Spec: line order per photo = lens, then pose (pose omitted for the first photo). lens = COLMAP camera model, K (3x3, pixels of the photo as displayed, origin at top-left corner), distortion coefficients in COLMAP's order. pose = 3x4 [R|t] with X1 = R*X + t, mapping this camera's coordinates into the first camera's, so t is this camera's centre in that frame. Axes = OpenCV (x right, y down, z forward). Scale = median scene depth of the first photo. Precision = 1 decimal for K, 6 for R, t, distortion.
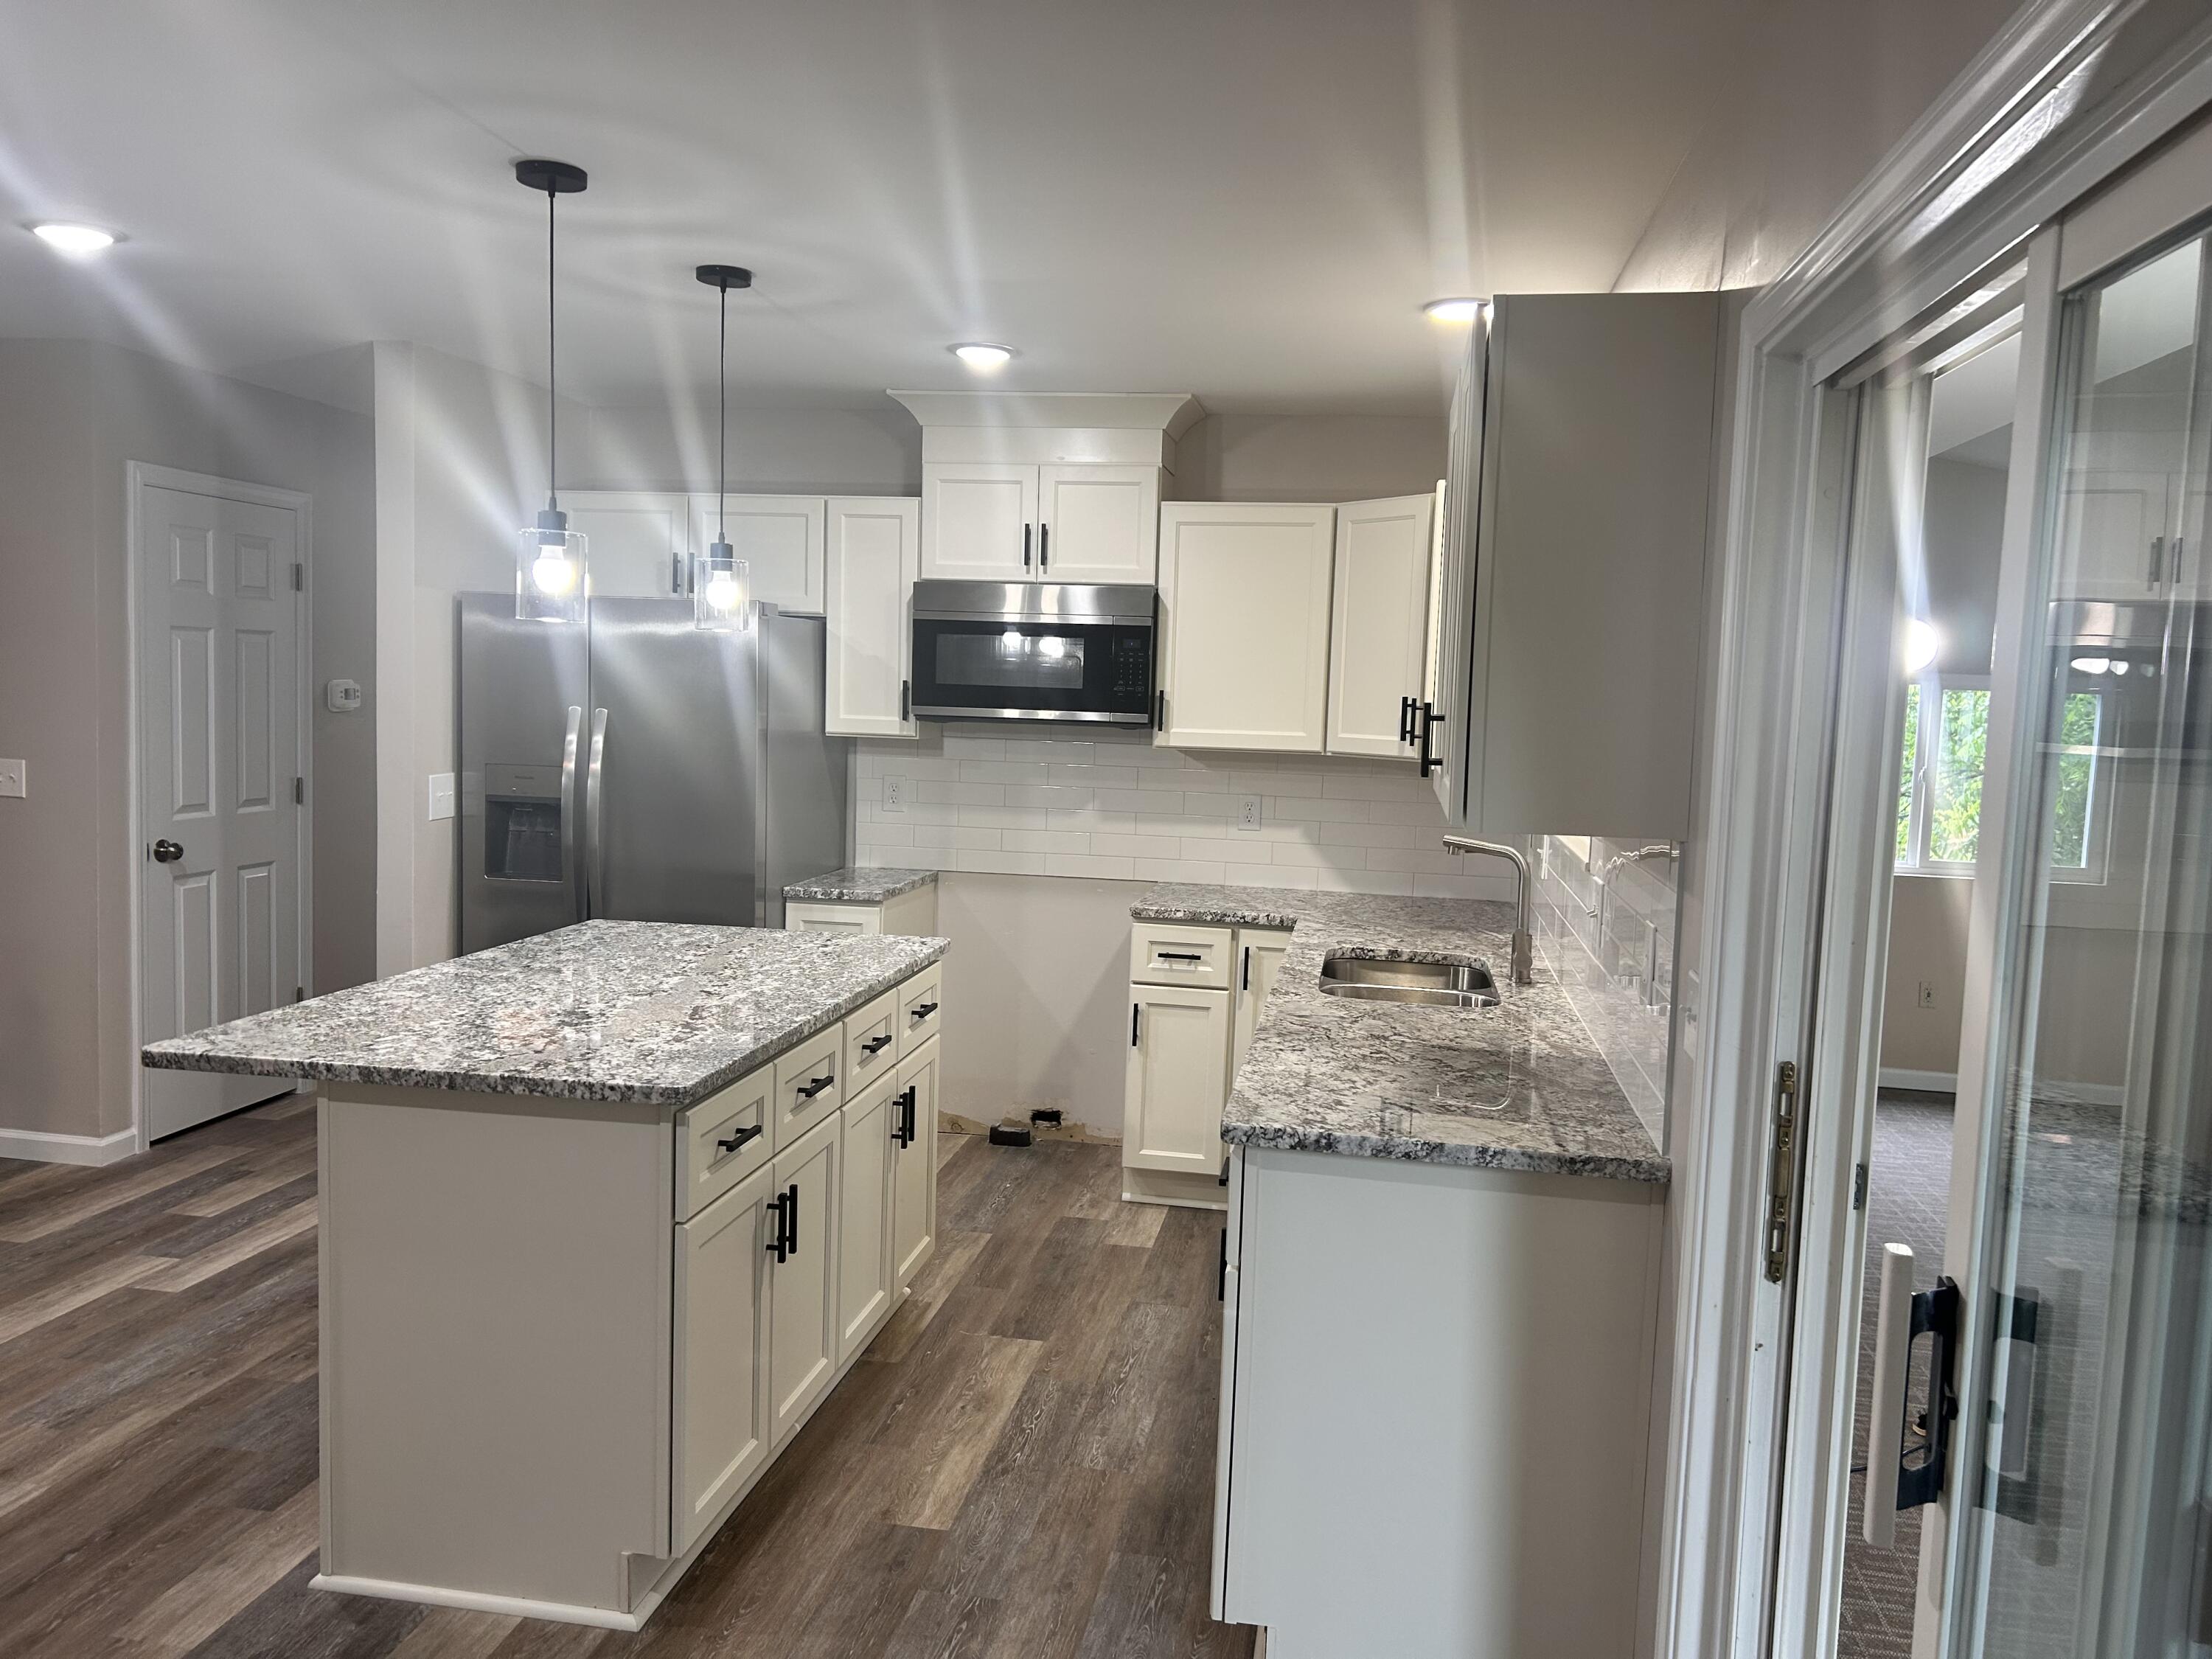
lens RADIAL K [[1678.3, 0, 1108.2], [0, 1678.3, 827.7], [0, 0, 1]] dist [0.023720, -0.022366]
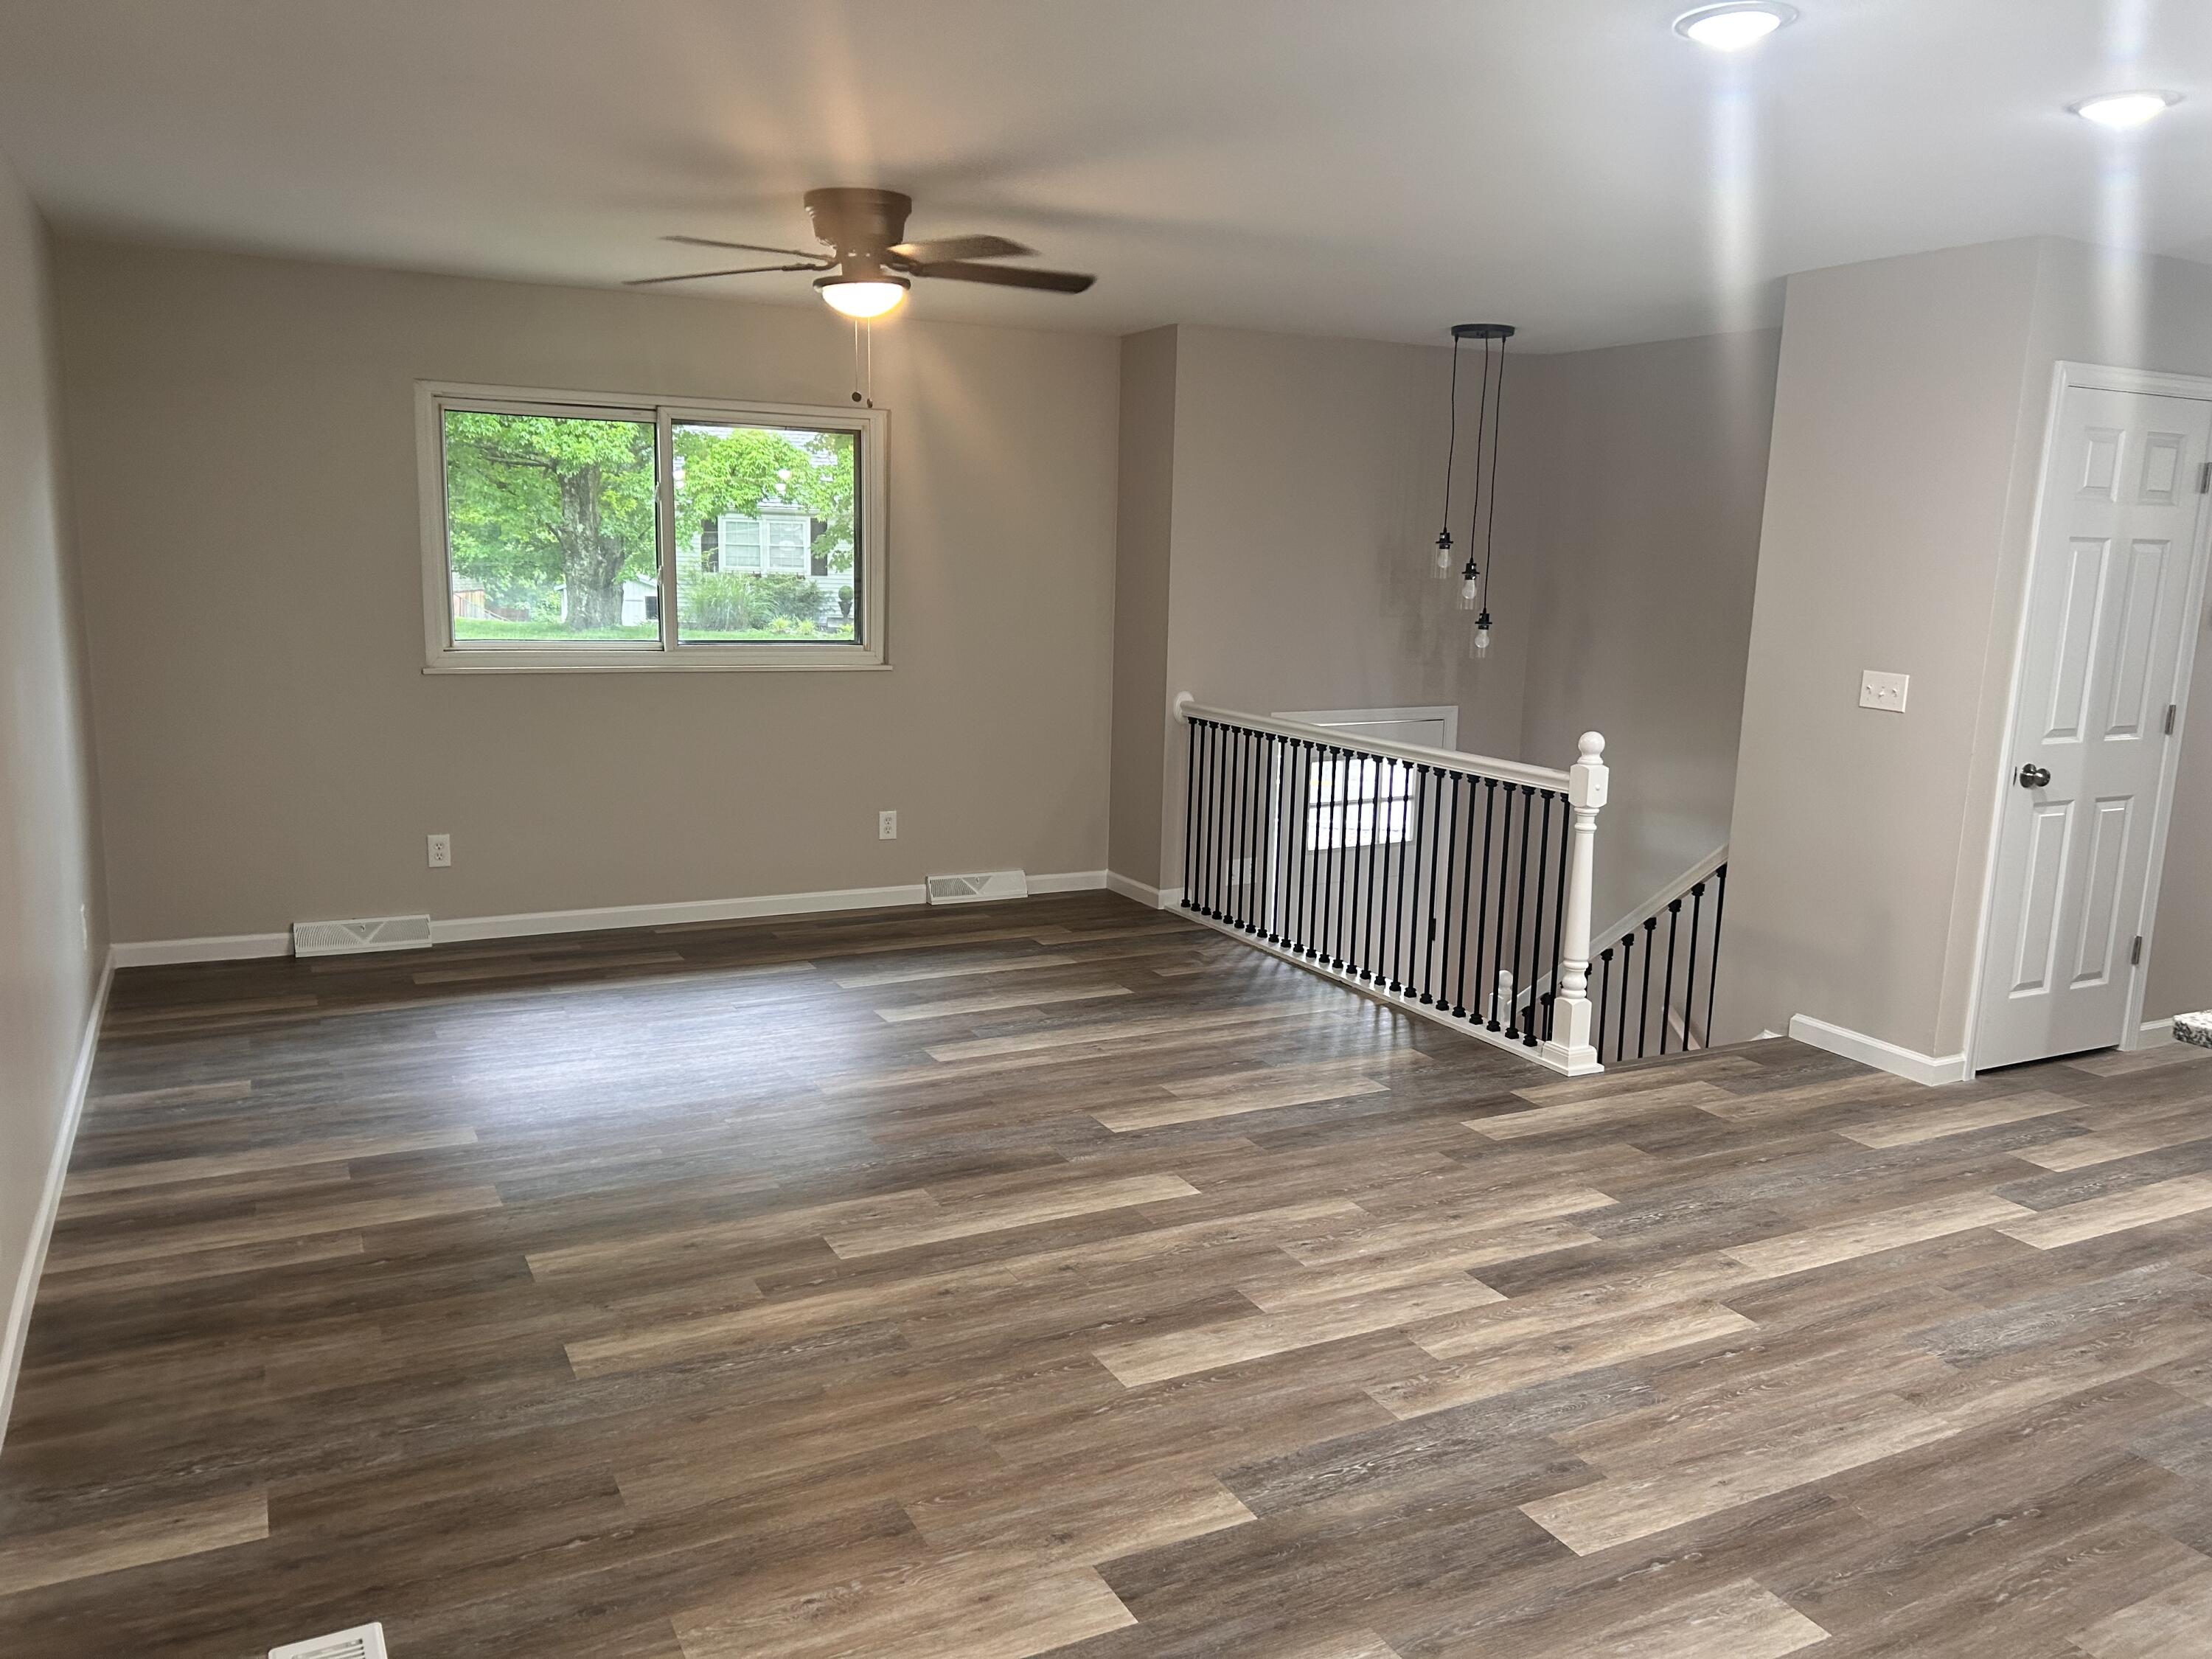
lens RADIAL K [[1678.3, 0, 1113.2], [0, 1678.3, 834.4], [0, 0, 1]] dist [0.023720, -0.022366]
pose [[0.602310, 0.121367, -0.788982, -0.132150], [-0.077145, 0.992598, 0.093796, -0.003273], [0.794526, 0.004372, 0.607215, 0.011456]]
